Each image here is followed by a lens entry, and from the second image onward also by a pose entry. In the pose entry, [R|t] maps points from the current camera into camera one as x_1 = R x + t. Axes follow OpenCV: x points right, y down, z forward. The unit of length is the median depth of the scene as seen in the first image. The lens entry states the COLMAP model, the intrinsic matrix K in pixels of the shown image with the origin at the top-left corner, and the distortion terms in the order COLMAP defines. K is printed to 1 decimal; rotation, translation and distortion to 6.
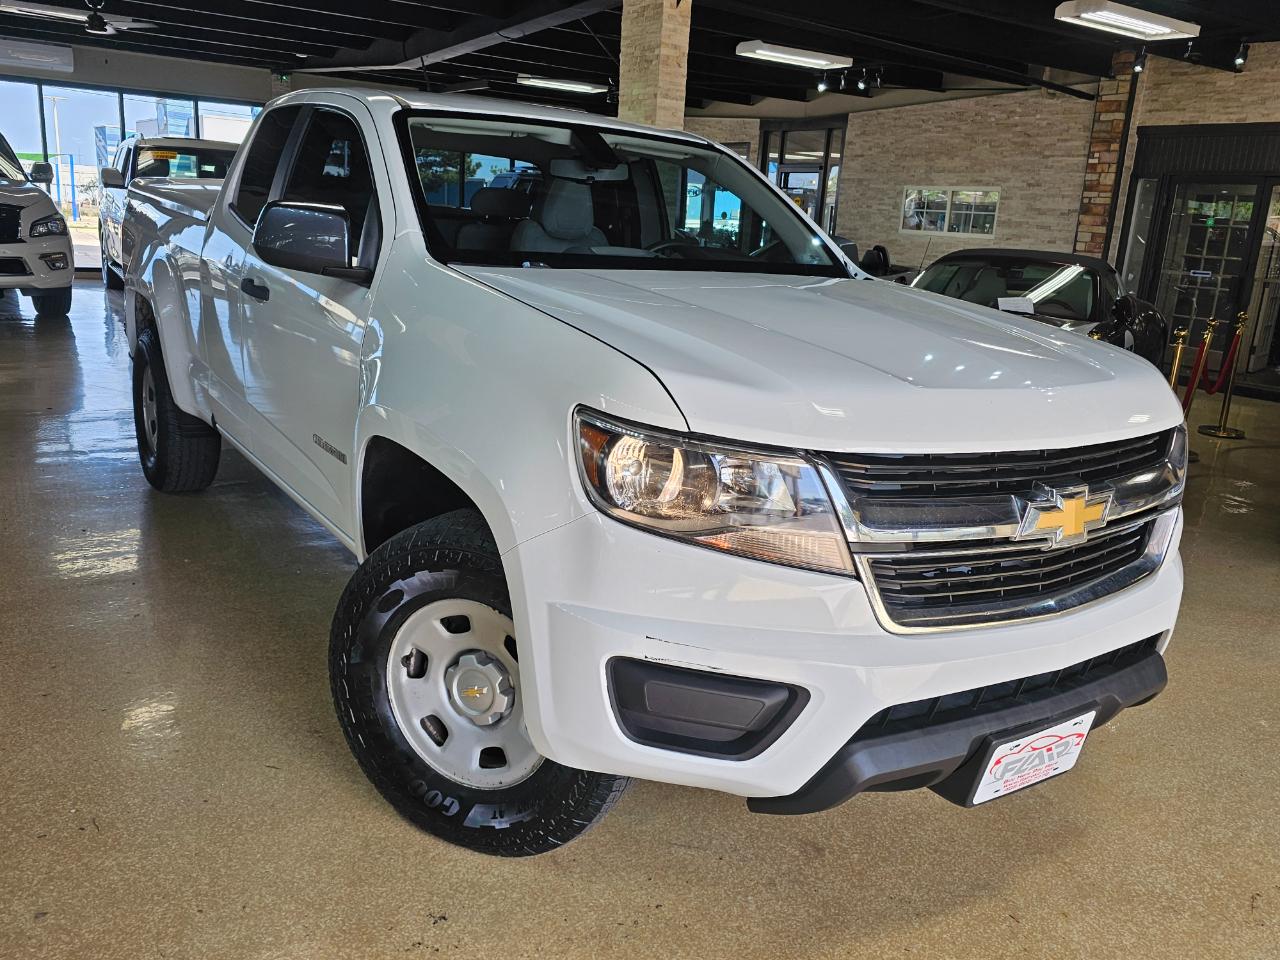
lens RADIAL K [[978.6, 0, 637.0], [0, 978.6, 484.5], [0, 0, 1]] dist [0.042094, -0.029399]
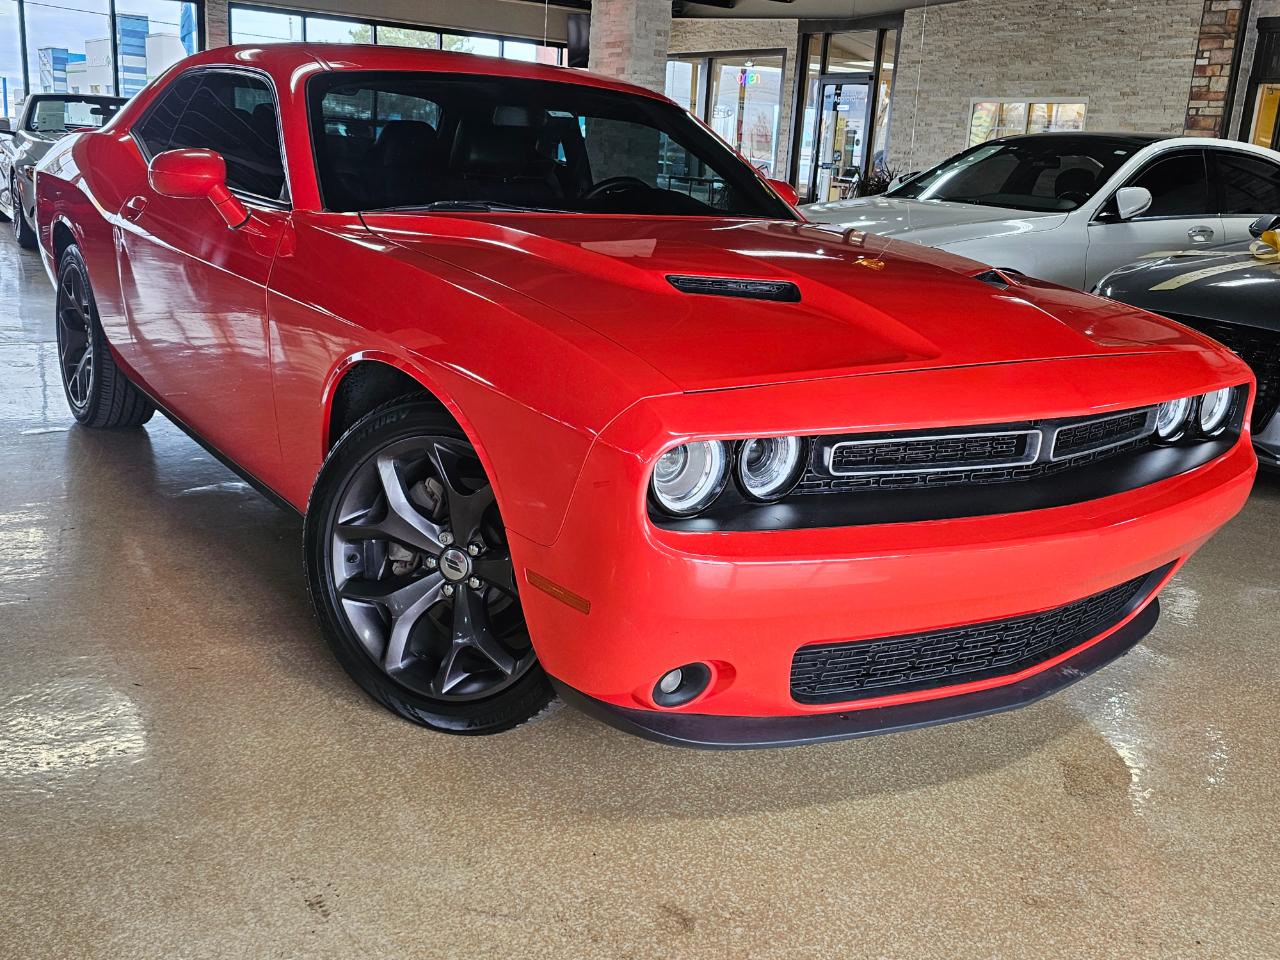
lens RADIAL K [[1163.4, 0, 644.7], [0, 1163.4, 483.3], [0, 0, 1]] dist [0.045597, -0.040025]
pose [[0.999766, 0.010742, -0.018785, 0.030754], [-0.010583, 0.999908, 0.008536, 0.011057], [0.018875, -0.008335, 0.999787, 0.034701]]
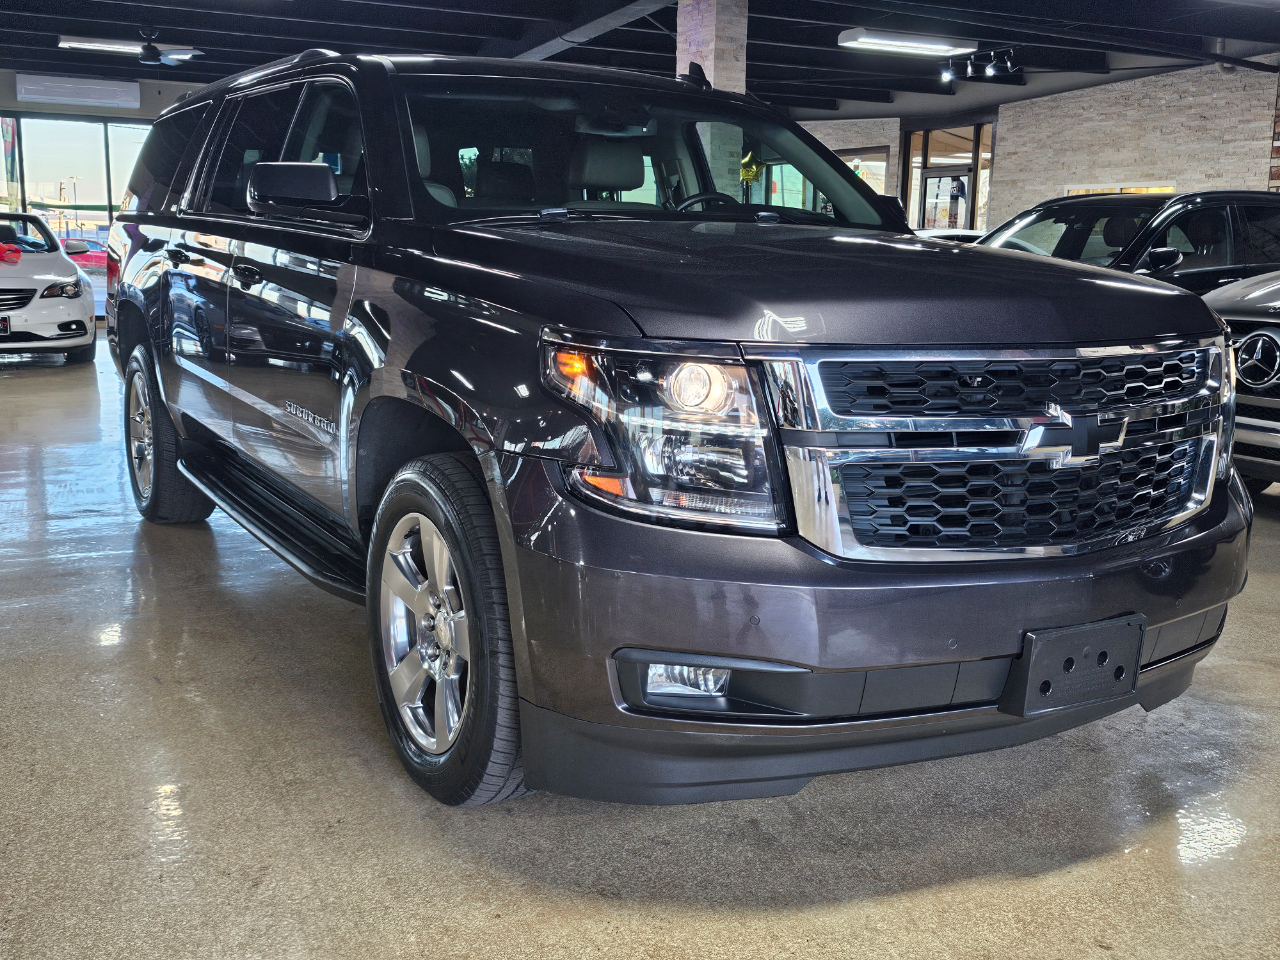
lens RADIAL K [[1197.1, 0, 656.8], [0, 1197.1, 486.8], [0, 0, 1]] dist [0.054869, -0.052845]
pose [[0.992124, -0.014073, -0.124469, 0.065684], [0.005237, 0.997460, -0.071035, 0.029189], [0.125152, 0.069824, 0.989677, -0.050788]]
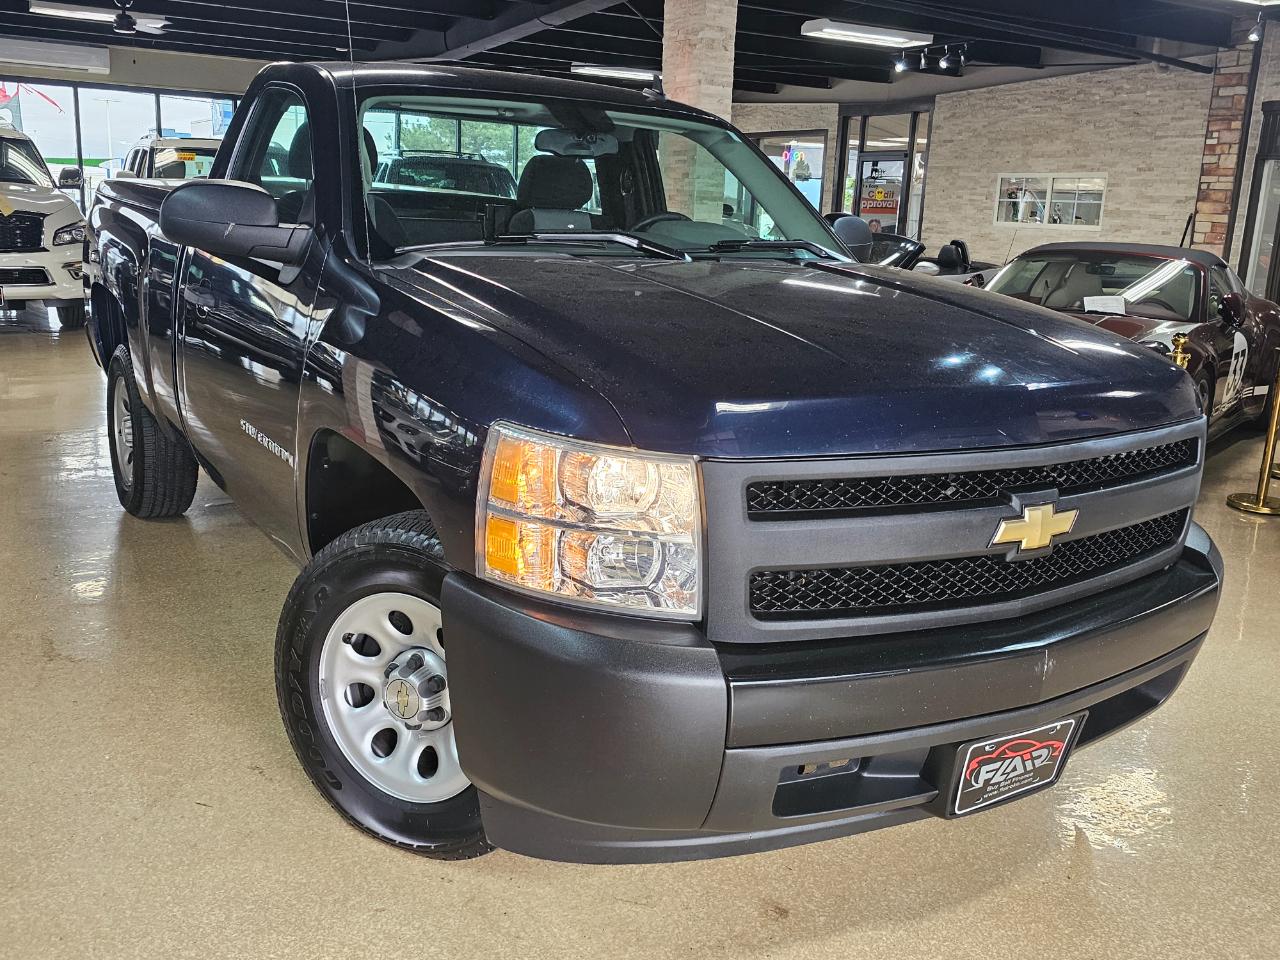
lens RADIAL K [[1083.3, 0, 636.1], [0, 1083.3, 472.9], [0, 0, 1]] dist [0.047109, -0.040220]
pose [[0.997178, 0.000984, -0.075062, 0.023258], [-0.003372, 0.999492, -0.031692, 0.000709], [0.074993, 0.031856, 0.996675, -0.002541]]
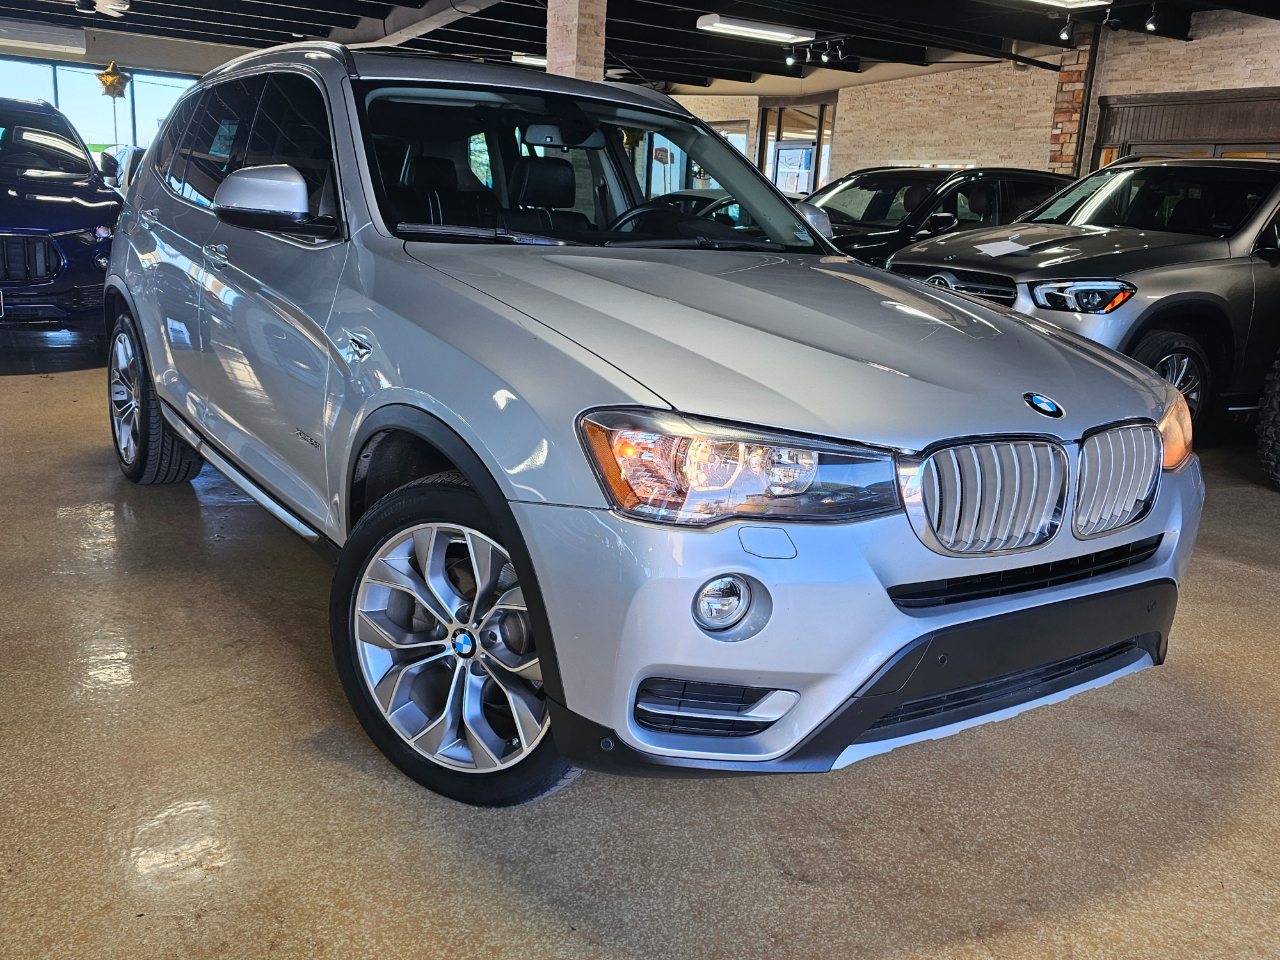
lens RADIAL K [[1018.1, 0, 630.0], [0, 1018.1, 472.0], [0, 0, 1]] dist [0.043375, -0.033719]
pose [[0.998200, 0.016060, -0.057785, 0.095769], [-0.016775, 0.999788, -0.011905, 0.035865], [0.057582, 0.012853, 0.998258, -0.056419]]
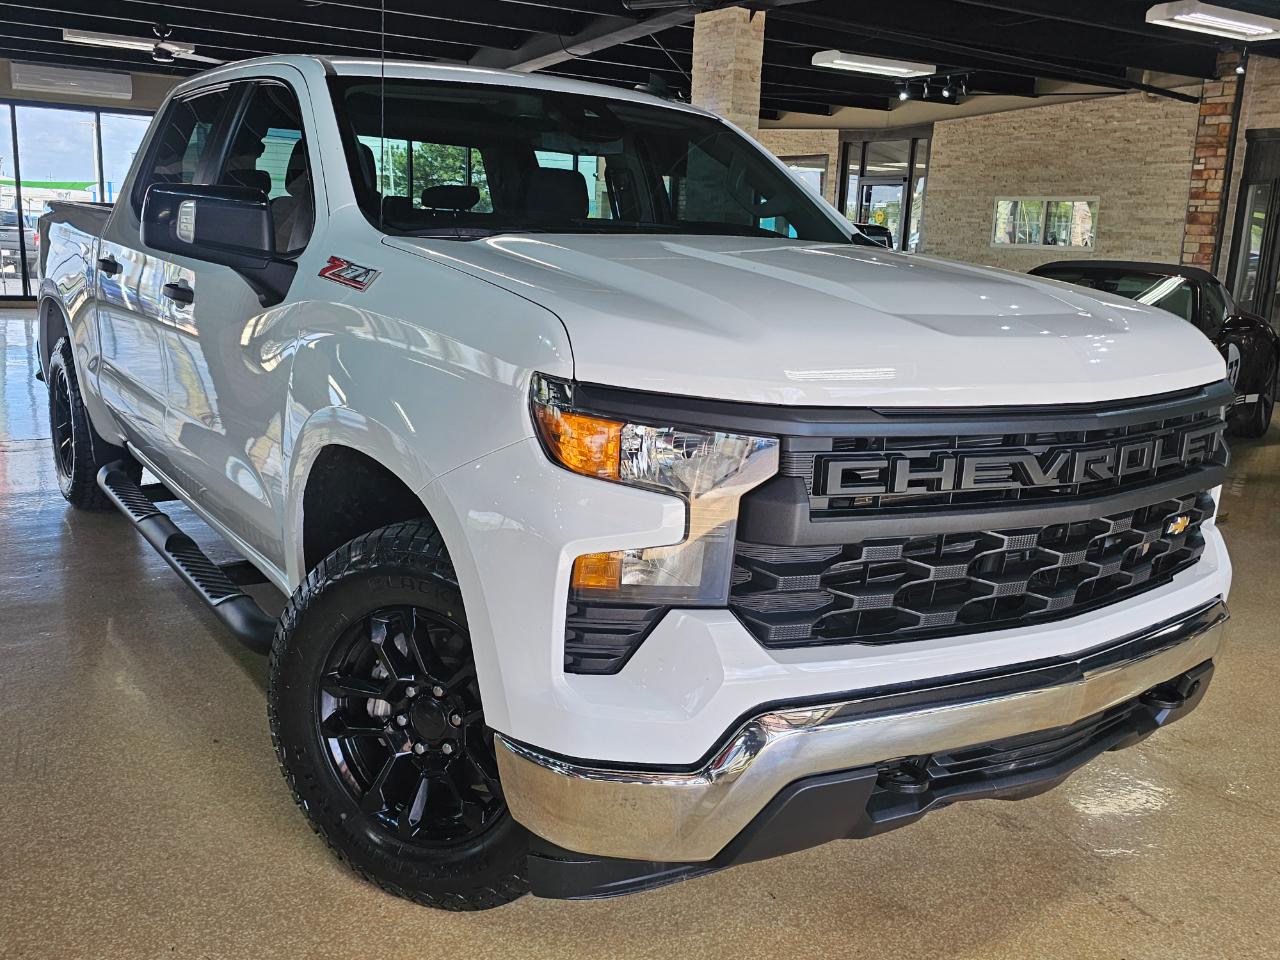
lens RADIAL K [[1075.8, 0, 652.9], [0, 1075.8, 479.2], [0, 0, 1]] dist [0.048192, -0.042975]
pose [[0.998684, -0.005330, -0.051013, -0.002228], [0.003043, 0.998991, -0.044801, 0.011478], [0.051201, 0.044587, 0.997693, -0.036975]]
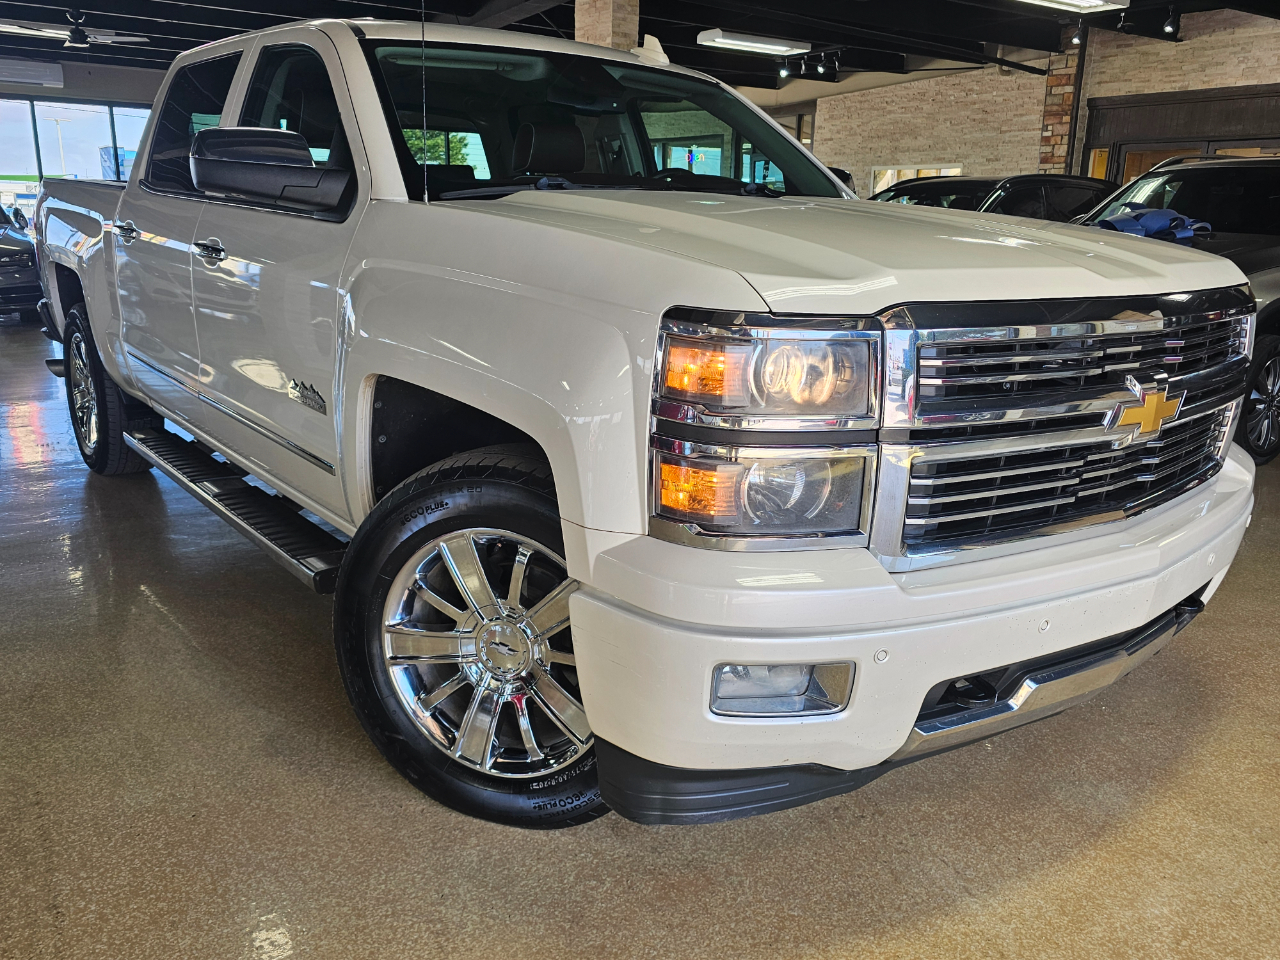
lens RADIAL K [[963.4, 0, 640.0], [0, 963.4, 480.0], [0, 0, 1]] dist [0.042164, -0.031771]
pose [[0.999303, -0.037189, -0.003261, 0.025568], [0.037197, 0.999305, 0.002291, 0.016473], [0.003173, -0.002411, 0.999992, -0.019851]]
